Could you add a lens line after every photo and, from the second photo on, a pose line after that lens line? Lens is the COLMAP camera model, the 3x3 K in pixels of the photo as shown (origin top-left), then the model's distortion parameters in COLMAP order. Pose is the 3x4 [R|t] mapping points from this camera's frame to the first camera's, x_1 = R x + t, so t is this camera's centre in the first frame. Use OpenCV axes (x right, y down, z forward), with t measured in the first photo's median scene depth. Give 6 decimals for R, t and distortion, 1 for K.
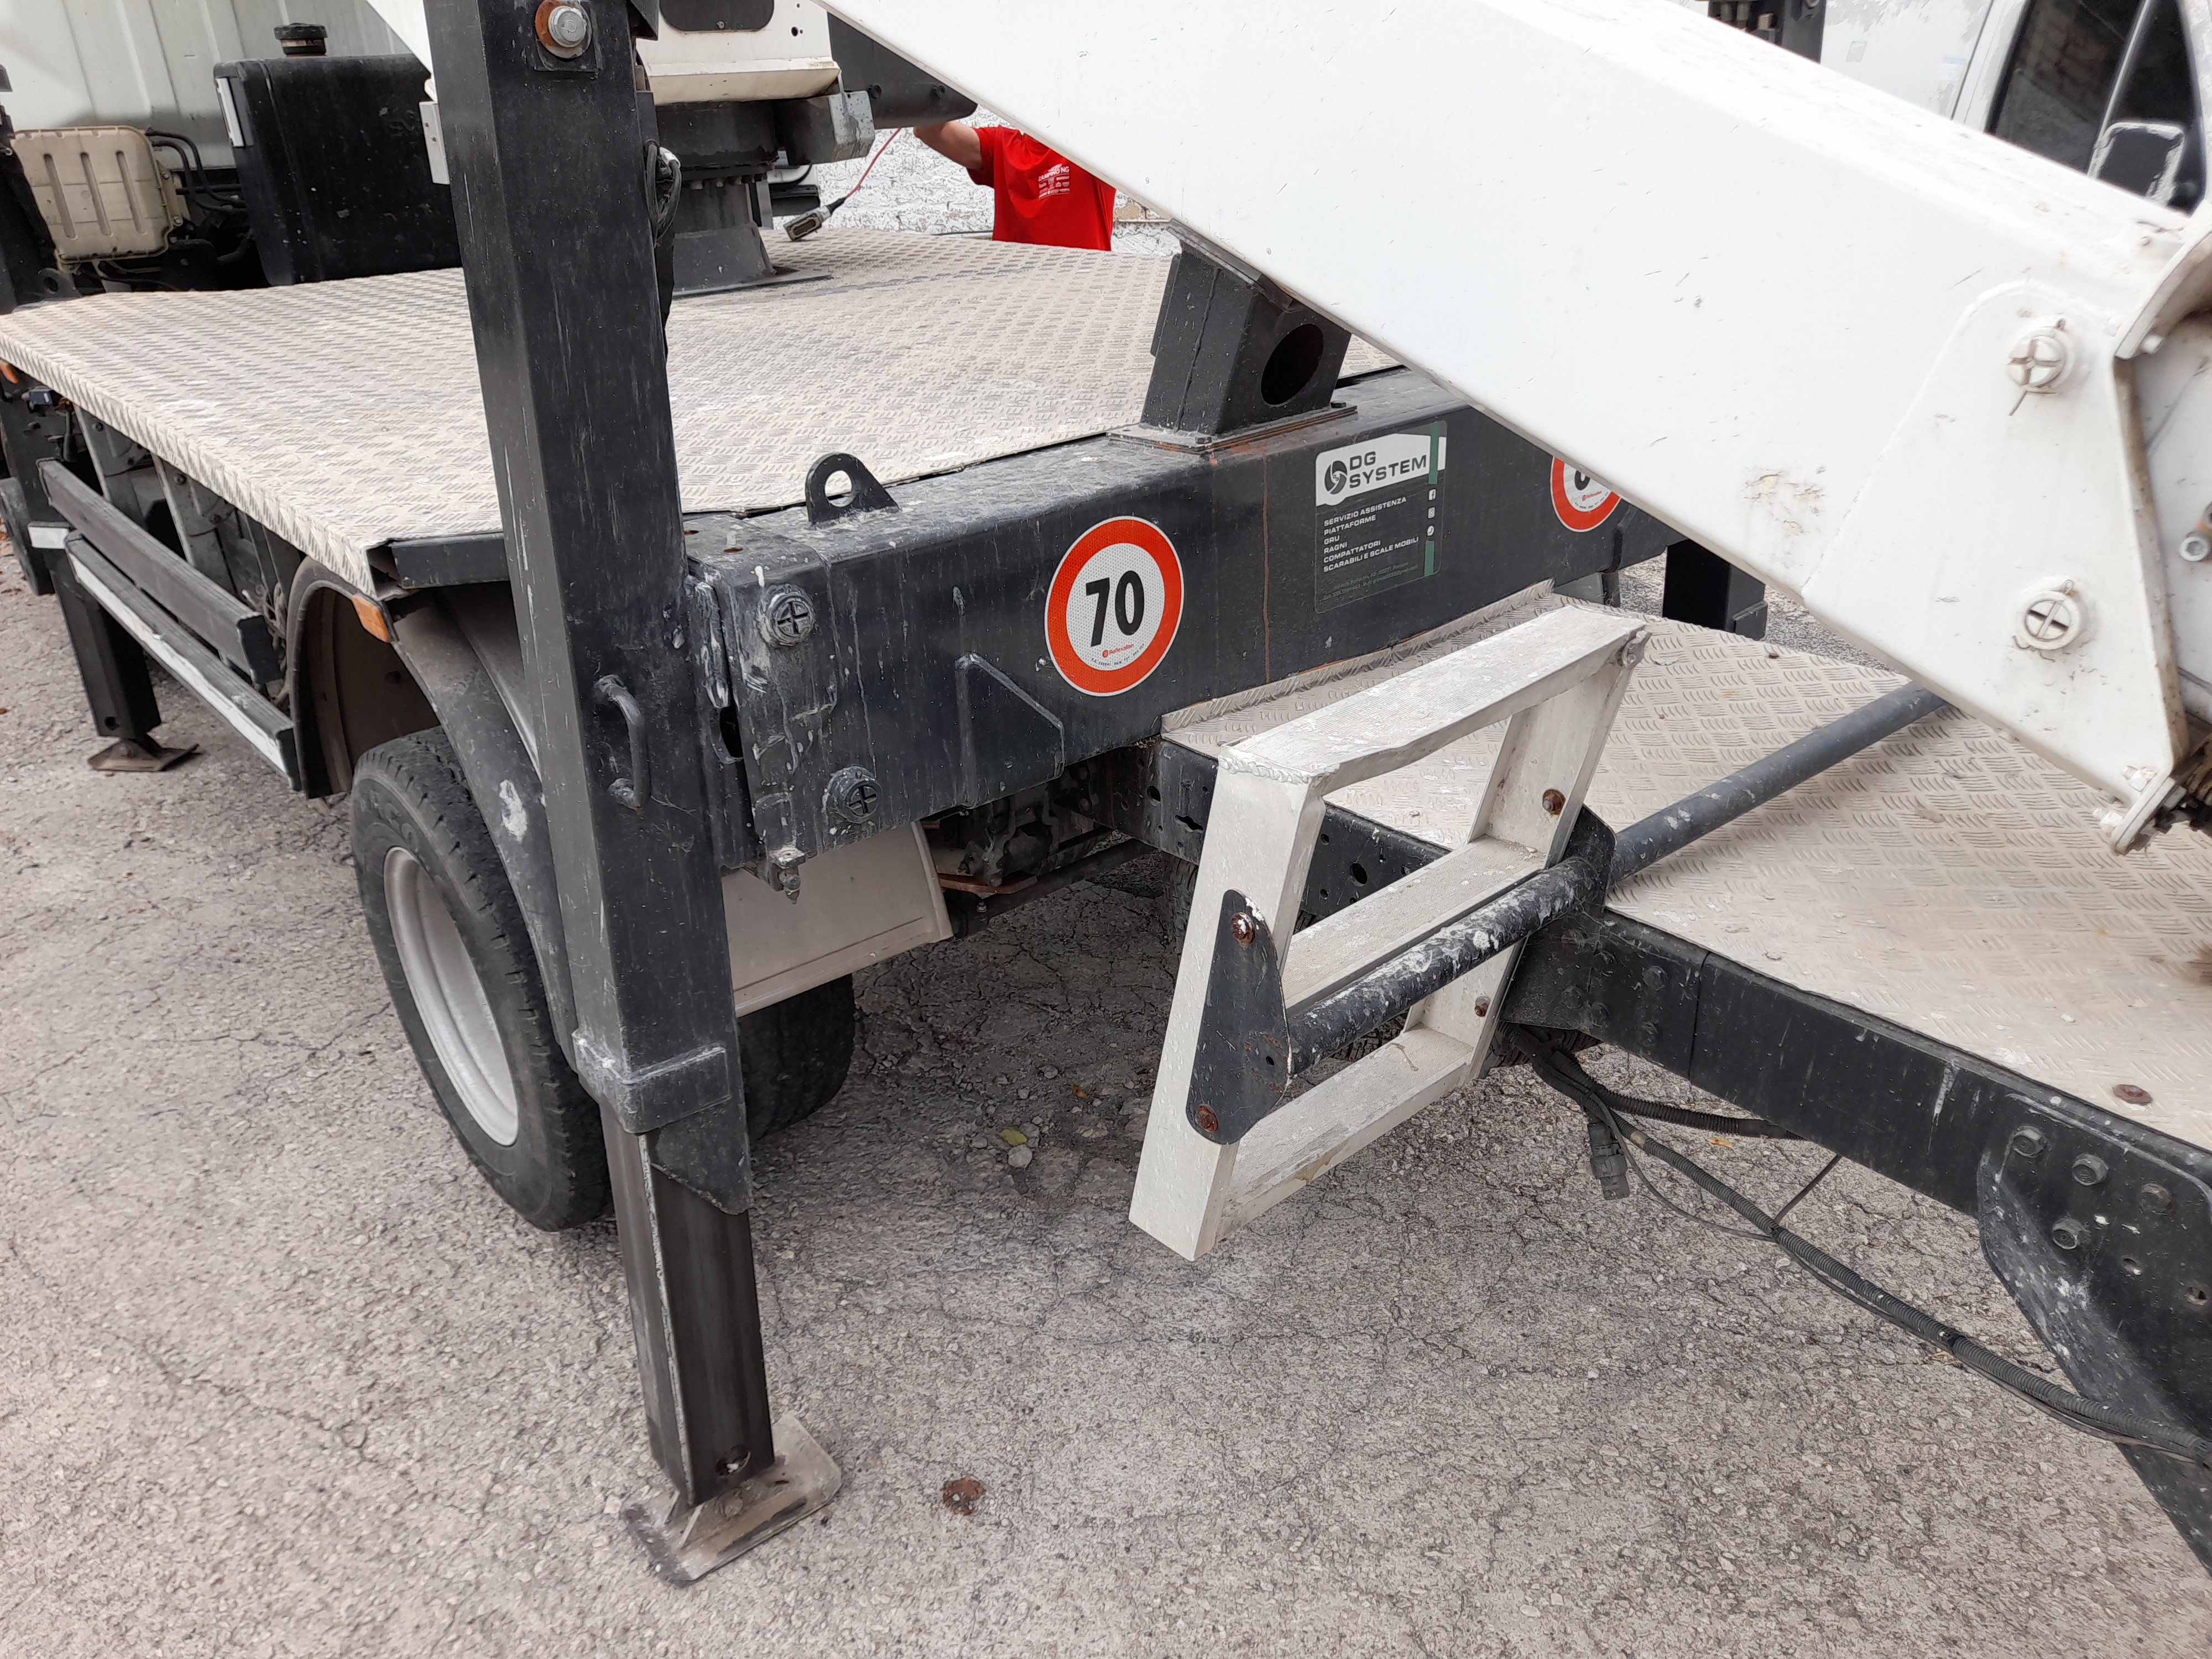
lens RADIAL K [[1625.1, 0, 1114.1], [0, 1625.1, 830.0], [0, 0, 1]] dist [0.044866, -0.053766]
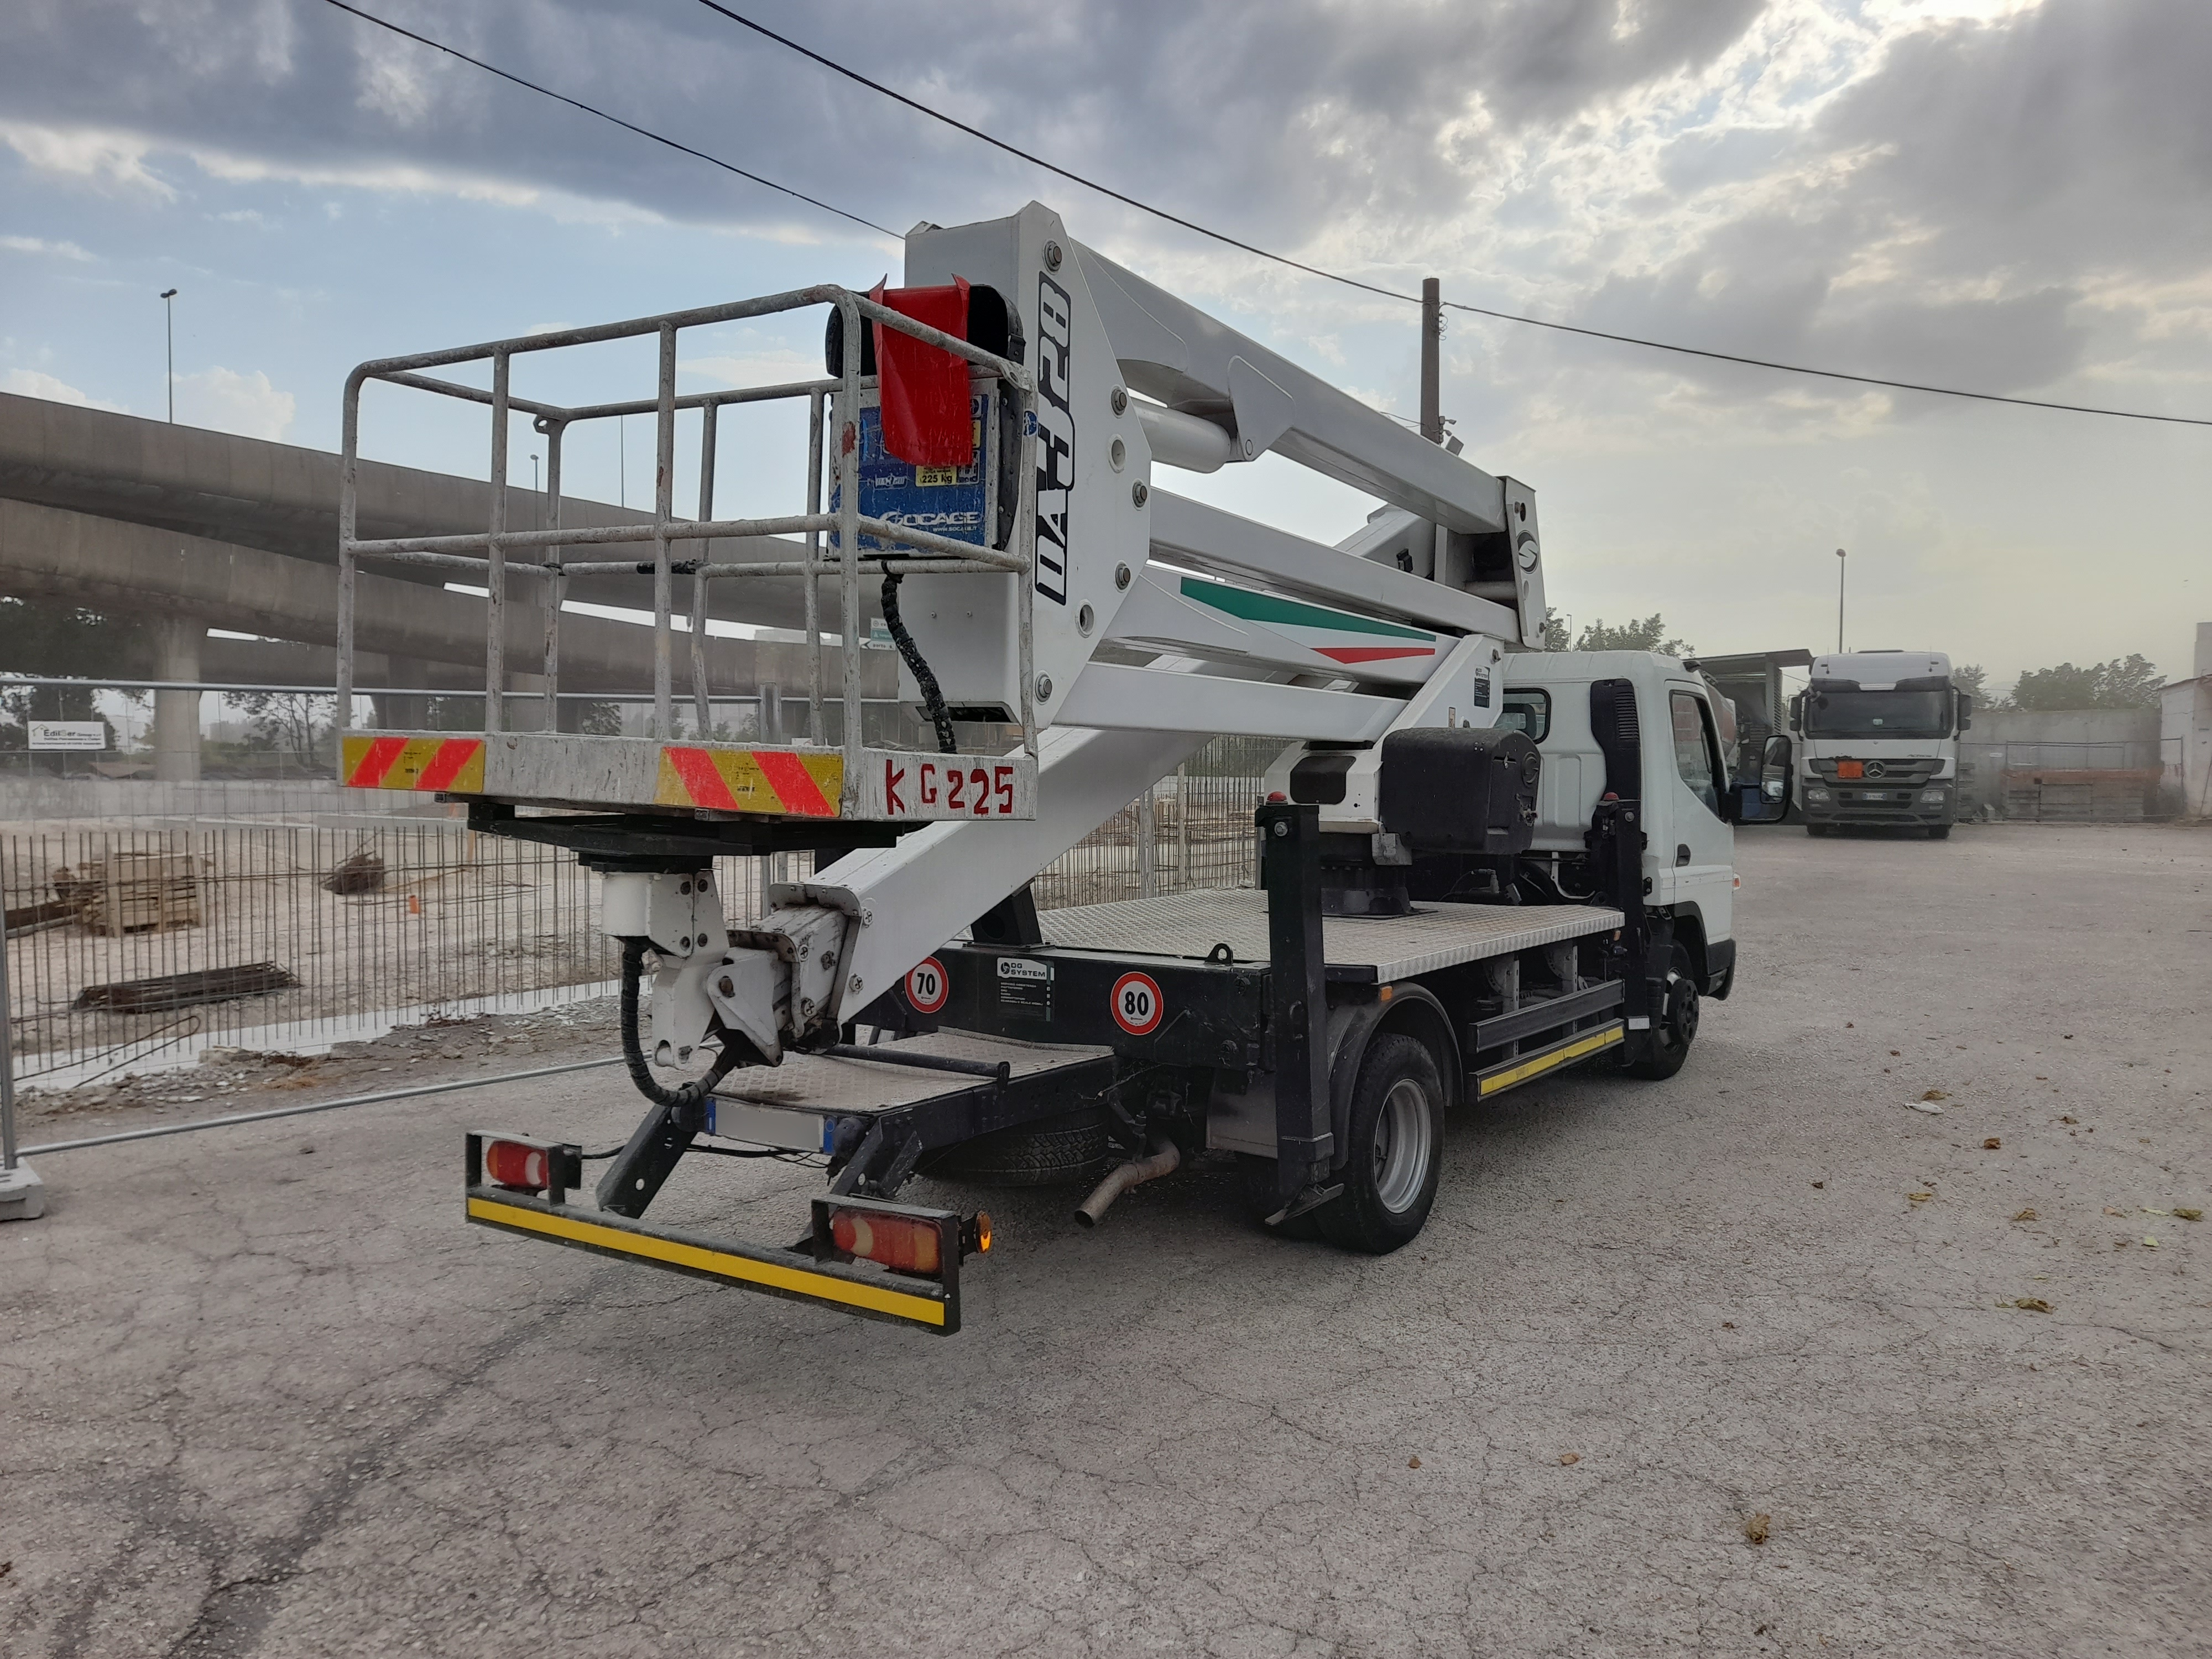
lens RADIAL K [[1625.1, 0, 1114.1], [0, 1625.1, 830.0], [0, 0, 1]] dist [0.044866, -0.053766]
pose [[0.259096, 0.069205, -0.963369, 2.734903], [-0.425283, 0.903708, -0.049460, -0.356732], [0.867181, 0.422520, 0.263579, 0.315245]]
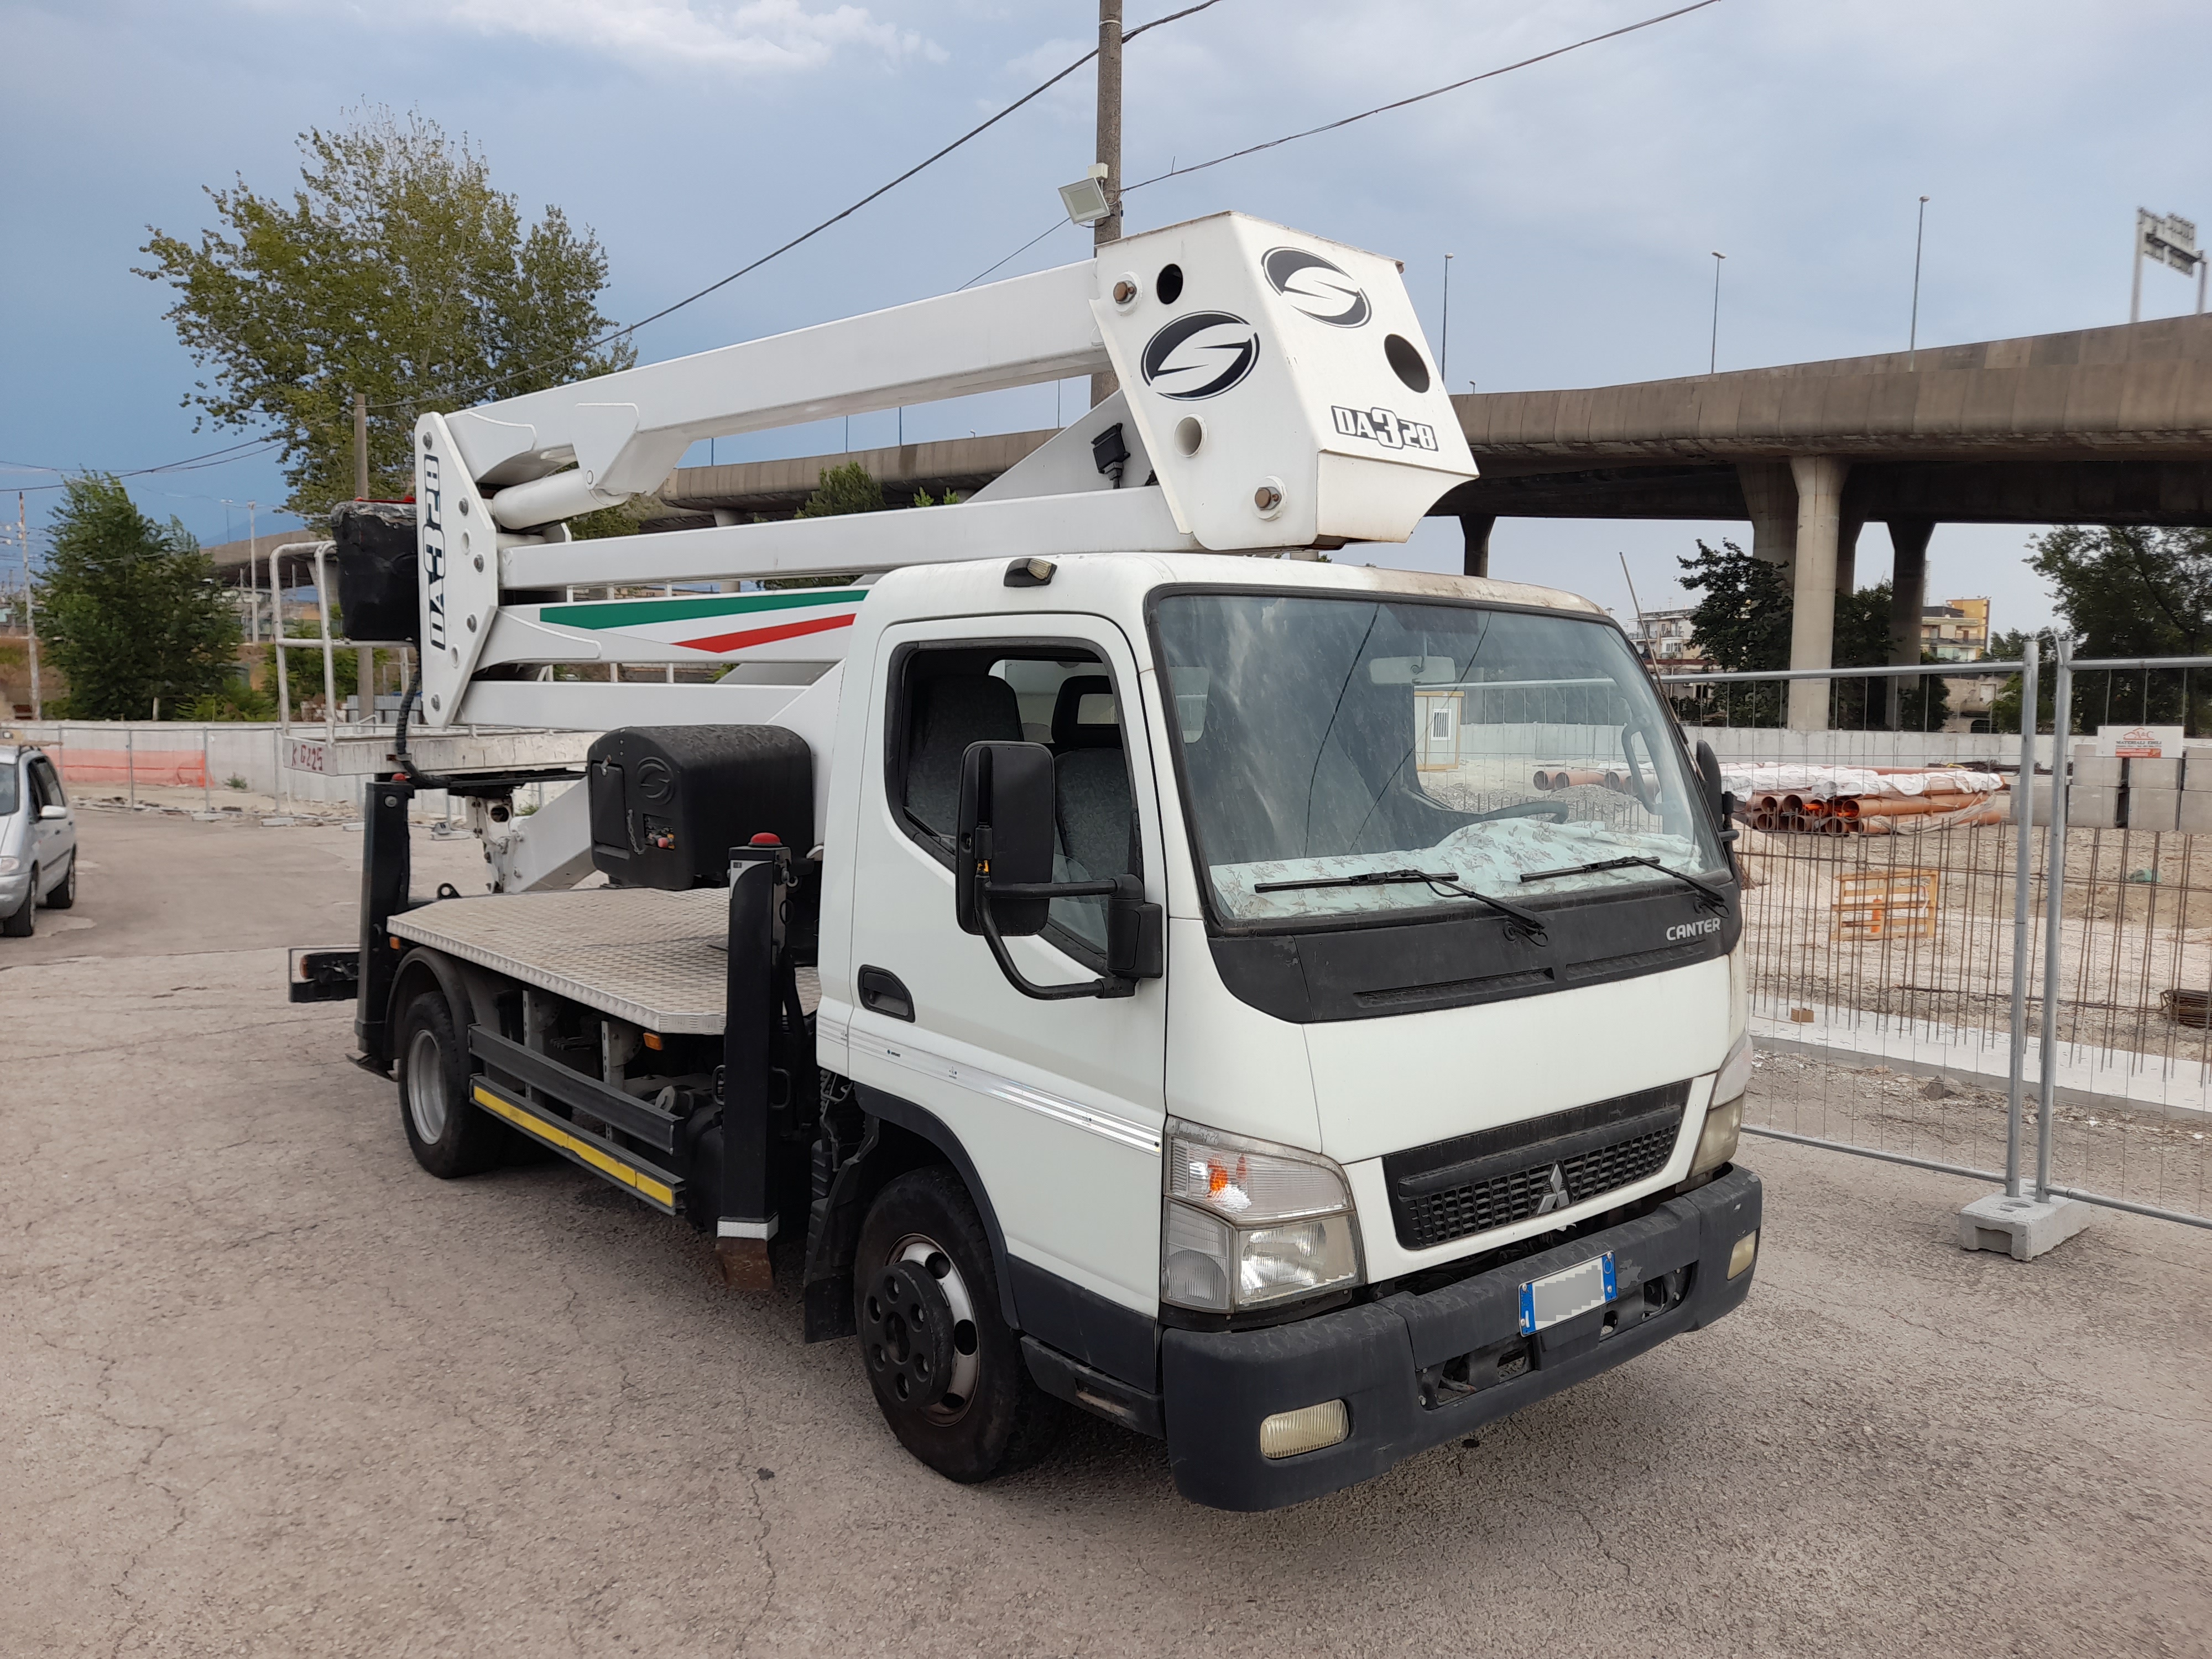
lens RADIAL K [[1625.1, 0, 1114.1], [0, 1625.1, 830.0], [0, 0, 1]] dist [0.044866, -0.053766]
pose [[-0.999819, 0.018970, 0.001197, -1.010401], [0.017049, 0.867183, 0.497697, -2.181456], [0.008403, 0.497628, -0.867350, 4.129528]]
